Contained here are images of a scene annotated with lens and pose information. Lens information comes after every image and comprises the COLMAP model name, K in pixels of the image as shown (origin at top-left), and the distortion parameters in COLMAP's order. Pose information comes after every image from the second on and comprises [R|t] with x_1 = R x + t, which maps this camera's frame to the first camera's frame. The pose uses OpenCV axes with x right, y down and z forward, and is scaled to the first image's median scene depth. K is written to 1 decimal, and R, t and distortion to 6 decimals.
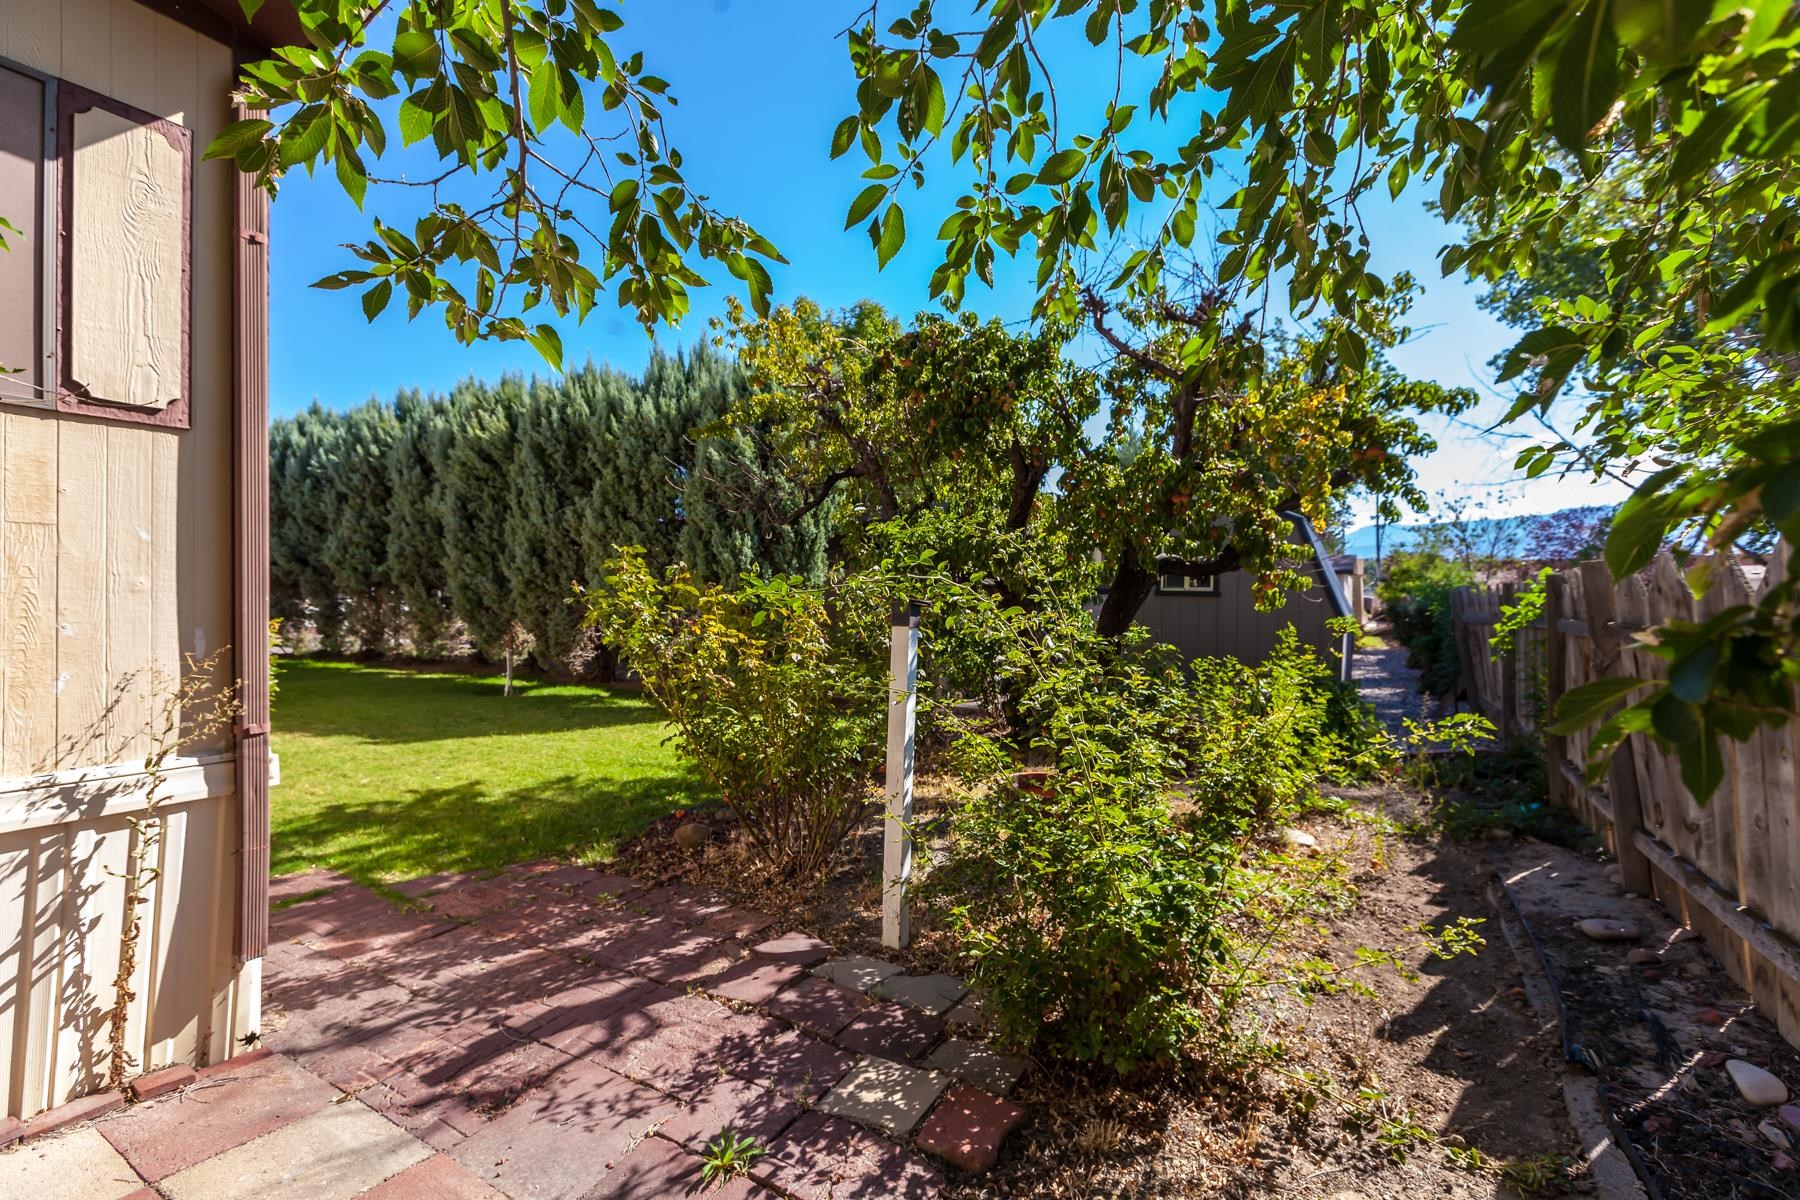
lens RADIAL K [[802.6, 0, 899.2], [0, 802.6, 596.6], [0, 0, 1]] dist [-0.000053, 0.000636]
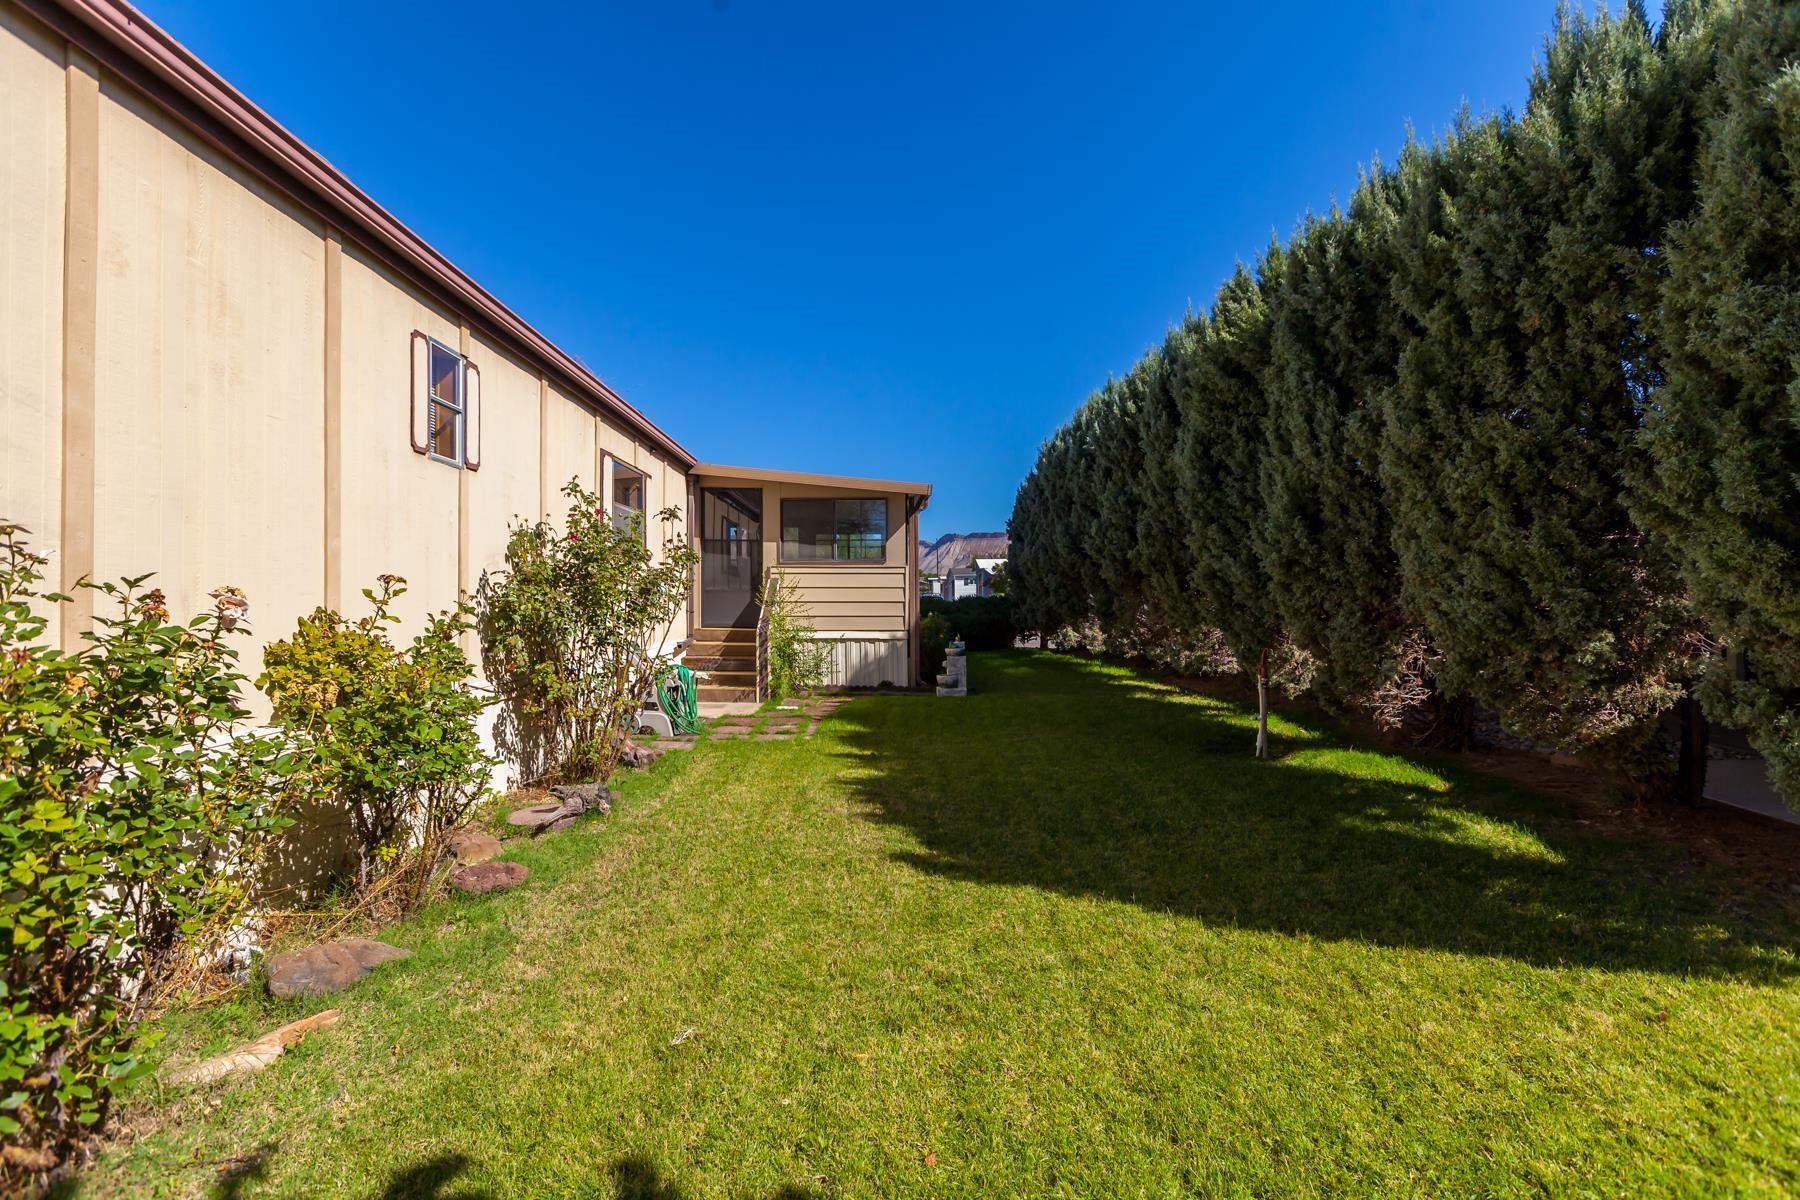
lens RADIAL K [[802.6, 0, 899.3], [0, 802.6, 595.3], [0, 0, 1]] dist [-0.000053, 0.000636]
pose [[0.538707, -0.003852, -0.842485, -0.129675], [0.009092, 0.999958, 0.001242, 0.001814], [0.842444, -0.008329, 0.538719, 0.454764]]
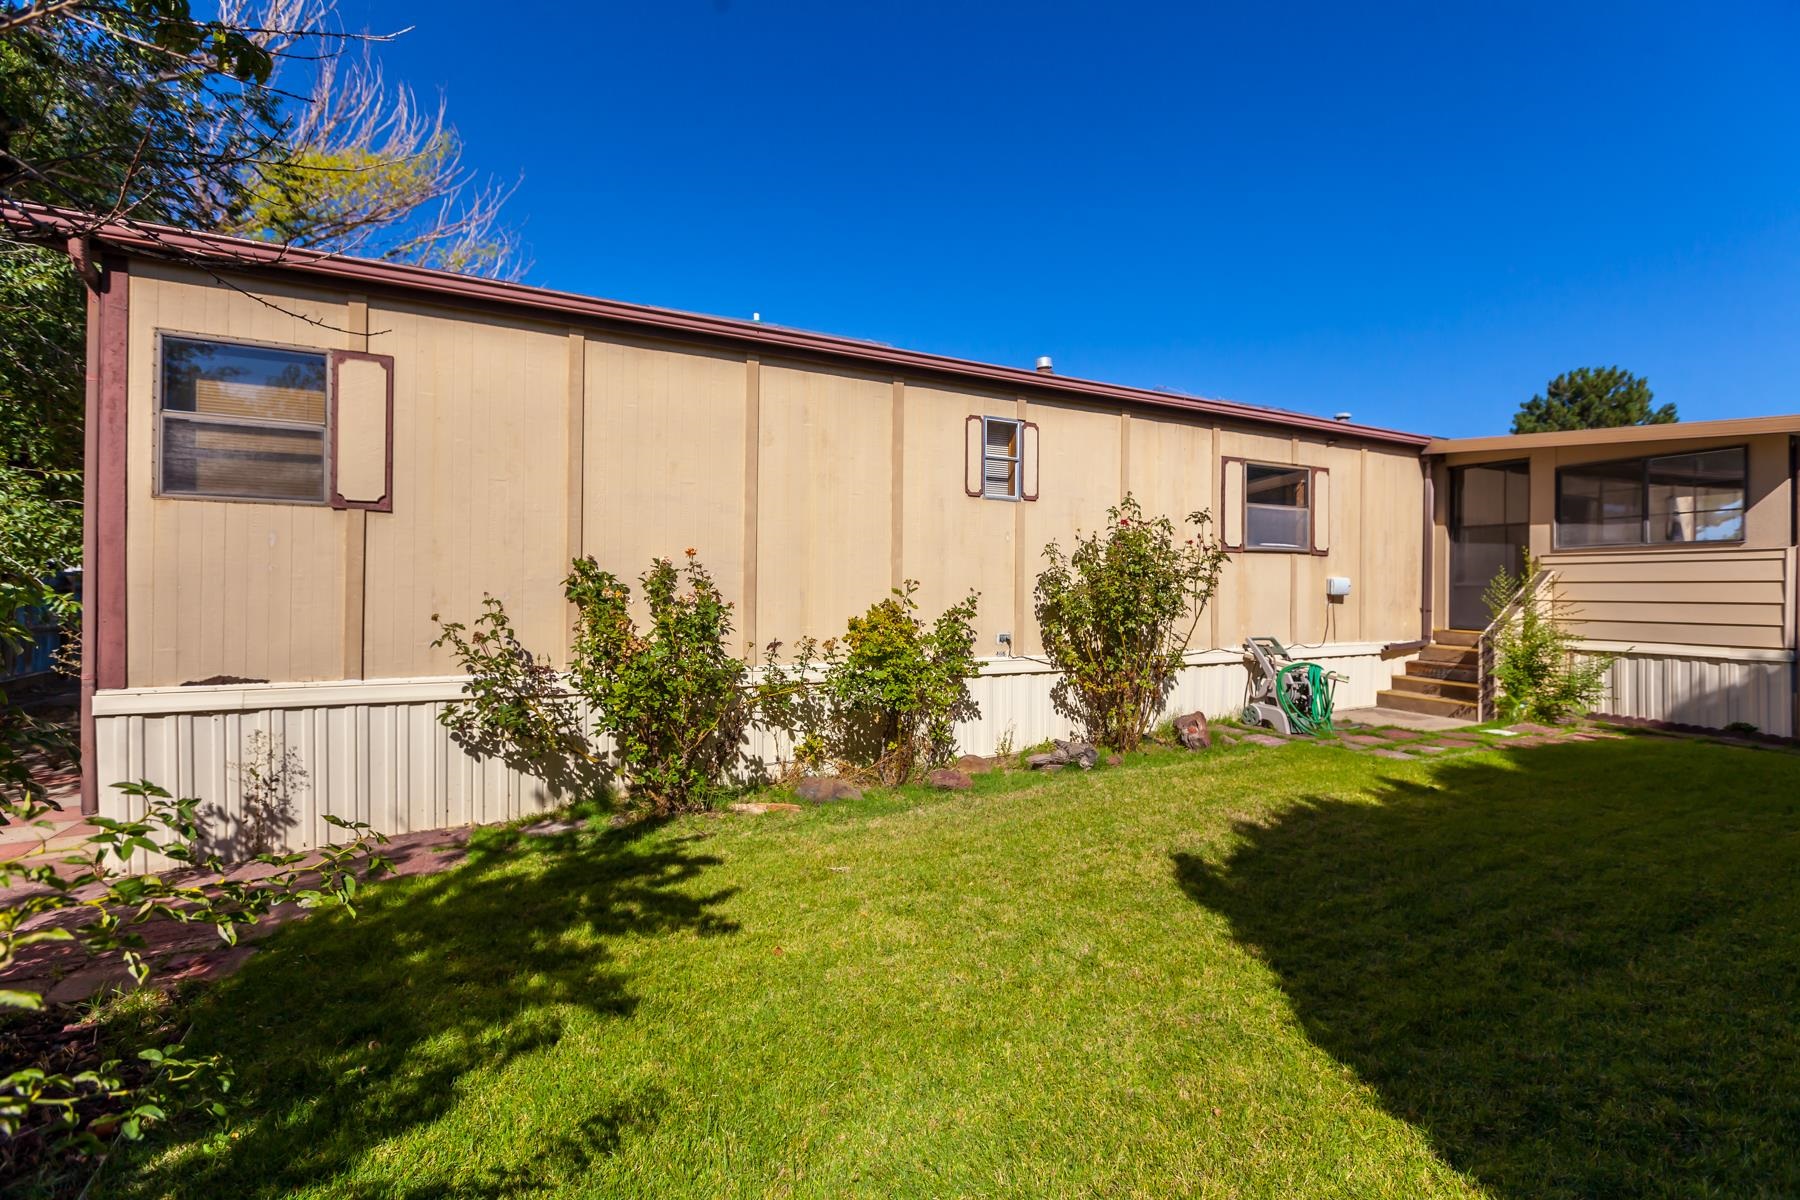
lens RADIAL K [[802.6, 0, 901.5], [0, 802.6, 594.5], [0, 0, 1]] dist [-0.000053, 0.000636]
pose [[-0.537810, 0.001963, -0.843064, -0.042000], [0.002822, 0.999996, 0.000528, 0.001775], [0.843062, -0.002095, -0.537813, 0.830335]]
